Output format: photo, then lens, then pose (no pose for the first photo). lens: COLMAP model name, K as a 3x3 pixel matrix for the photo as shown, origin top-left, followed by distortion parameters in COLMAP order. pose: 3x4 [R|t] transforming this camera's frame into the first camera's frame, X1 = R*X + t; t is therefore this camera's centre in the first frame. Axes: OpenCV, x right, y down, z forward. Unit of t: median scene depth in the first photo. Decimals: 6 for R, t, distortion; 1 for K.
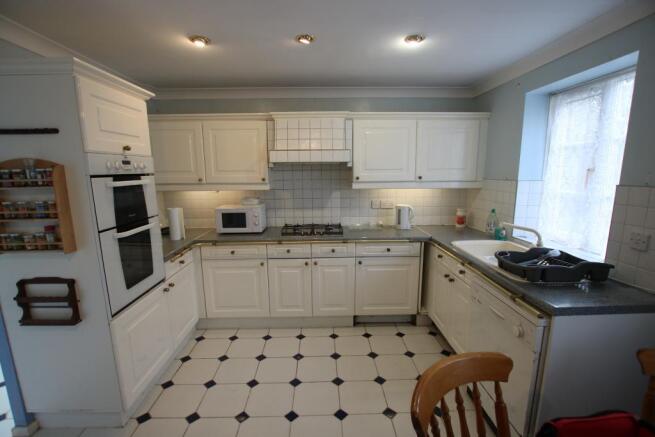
lens RADIAL K [[306.8, 0, 324.0], [0, 306.8, 227.8], [0, 0, 1]] dist [-0.024534, 0.001931]
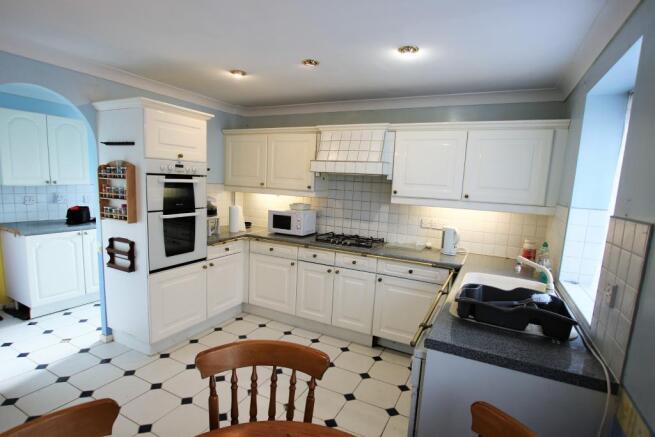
lens RADIAL K [[339.7, 0, 315.4], [0, 339.7, 230.8], [0, 0, 1]] dist [-0.026369, 0.003920]
pose [[0.872769, 0.121619, -0.472740, 0.424930], [-0.143906, 0.989529, -0.011108, 0.003570], [0.466438, 0.077725, 0.881132, -0.030990]]
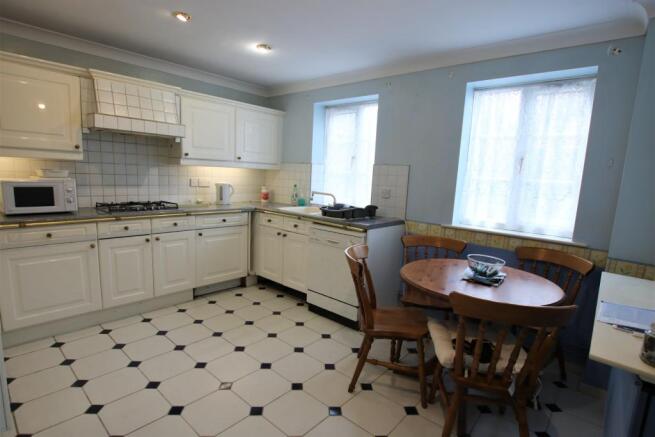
lens RADIAL K [[339.7, 0, 326.1], [0, 339.7, 227.4], [0, 0, 1]] dist [-0.026369, 0.003920]
pose [[0.676464, -0.073463, 0.732802, -0.443534], [0.081361, 0.996377, 0.024781, 0.096976], [-0.731968, 0.042858, 0.679990, -0.105778]]
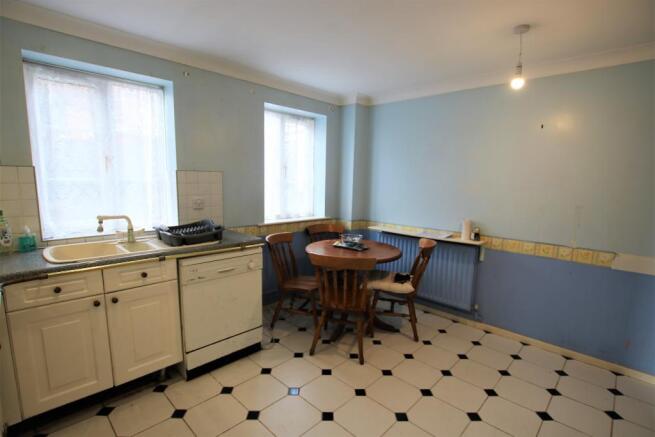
lens RADIAL K [[321.3, 0, 331.5], [0, 321.3, 225.3], [0, 0, 1]] dist [-0.002623, -0.000420]
pose [[-0.708811, -0.108608, 0.696987, -0.398186], [0.112927, 0.957861, 0.264101, -0.123362], [-0.696301, 0.265906, -0.666678, 0.920237]]
